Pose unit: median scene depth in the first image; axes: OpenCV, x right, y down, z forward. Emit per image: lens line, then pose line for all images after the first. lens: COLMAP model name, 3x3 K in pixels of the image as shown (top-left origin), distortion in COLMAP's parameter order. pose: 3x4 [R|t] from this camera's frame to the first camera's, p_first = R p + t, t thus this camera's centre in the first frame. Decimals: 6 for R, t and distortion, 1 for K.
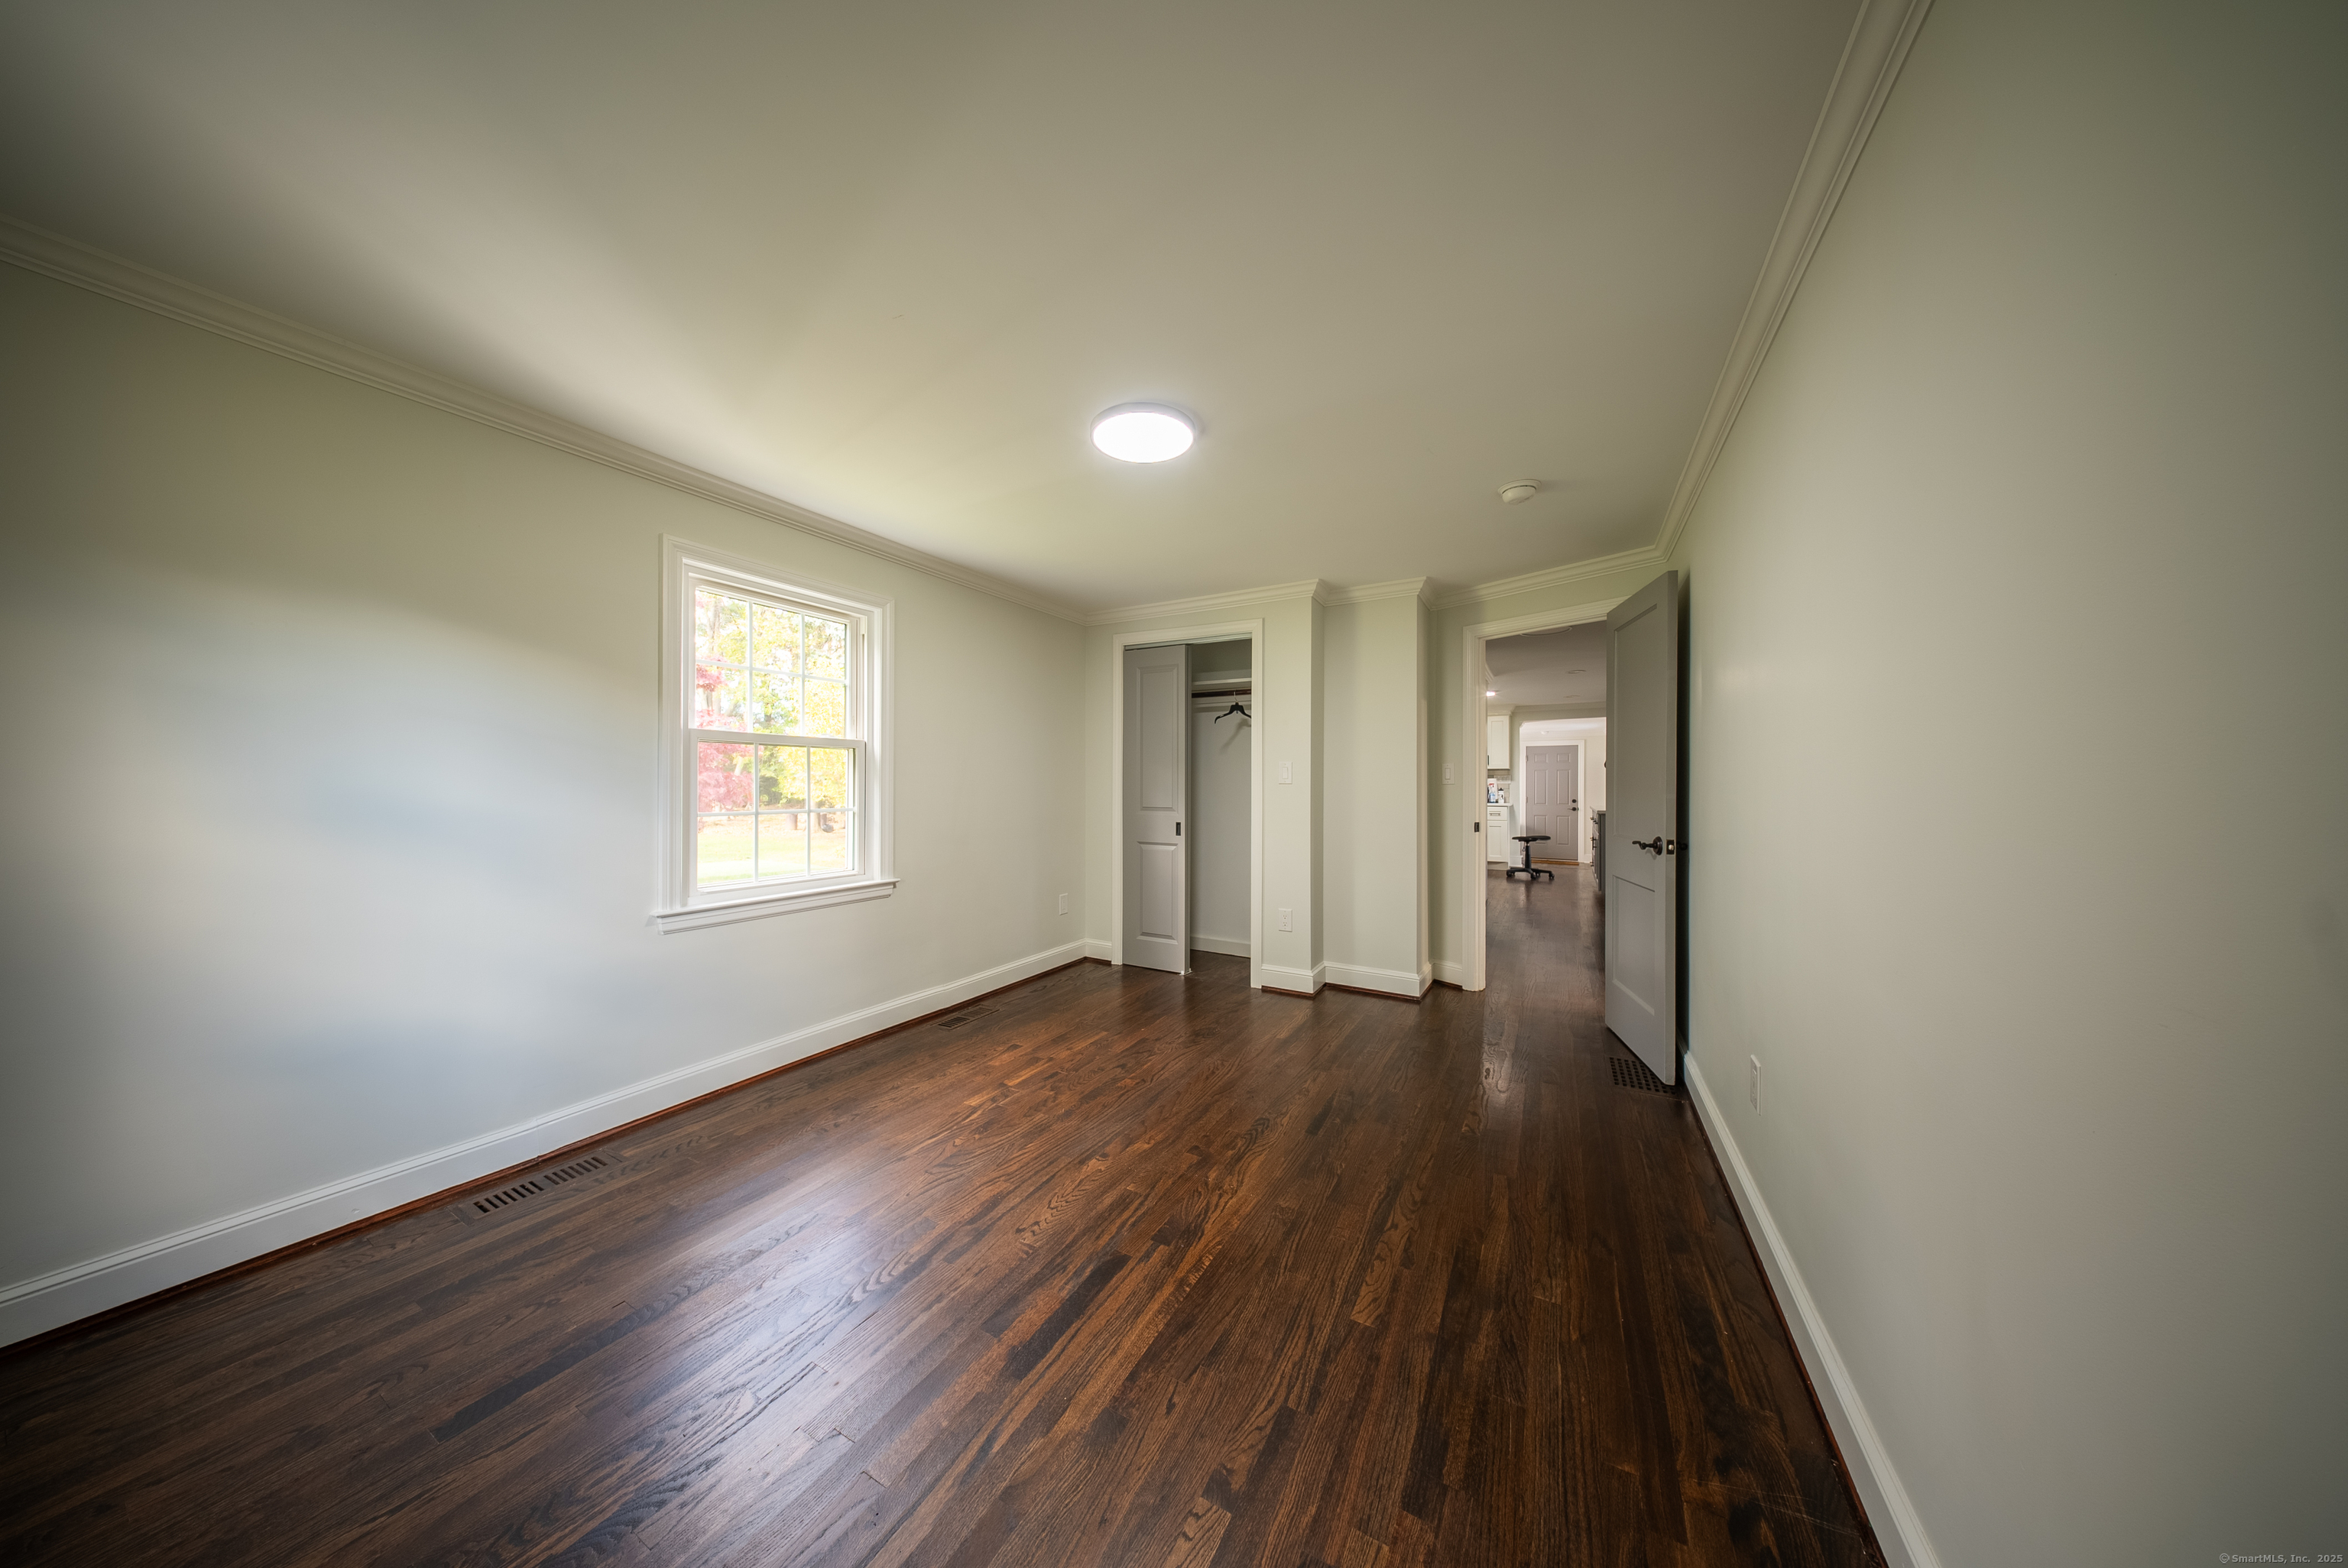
lens RADIAL K [[690.8, 0, 1177.8], [0, 690.8, 786.1], [0, 0, 1]] dist [-0.002223, -0.000276]
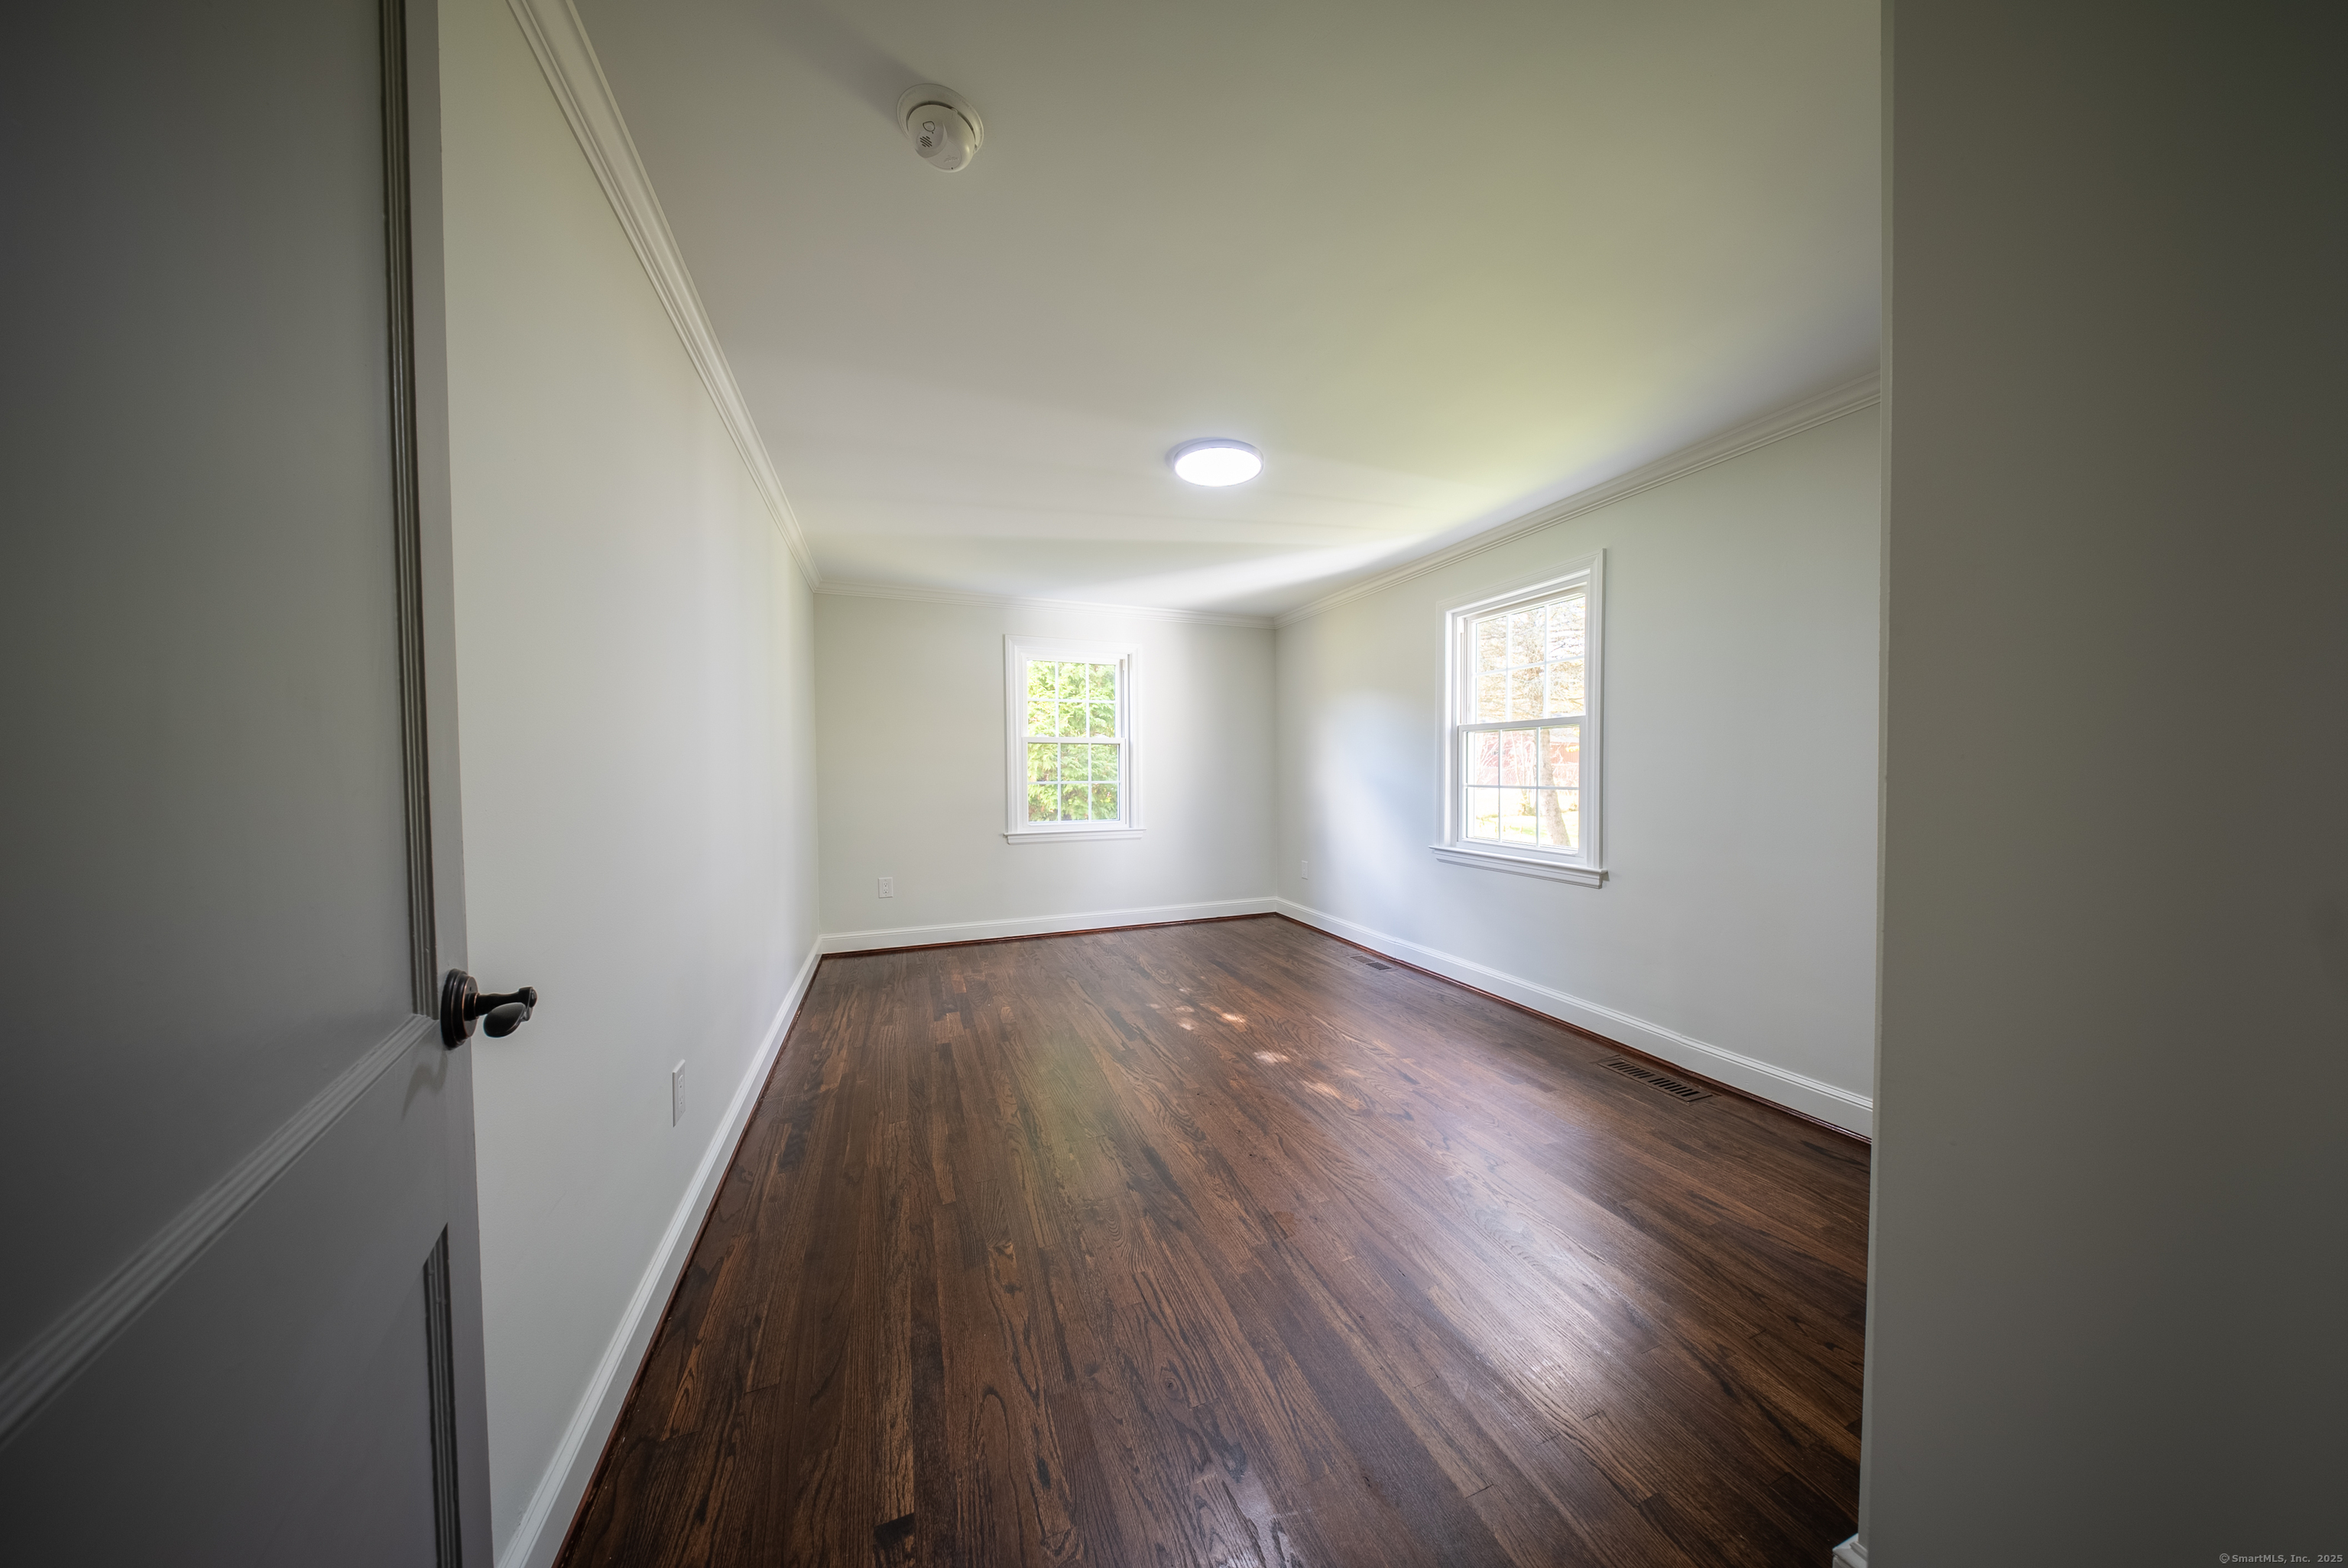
lens RADIAL K [[690.8, 0, 1174.5], [0, 690.8, 778.3], [0, 0, 1]] dist [-0.002223, -0.000276]
pose [[-0.638537, 0.012850, -0.769484, 0.910255], [0.000212, 0.999863, 0.016522, 0.004936], [0.769591, 0.010387, -0.638453, 1.694372]]
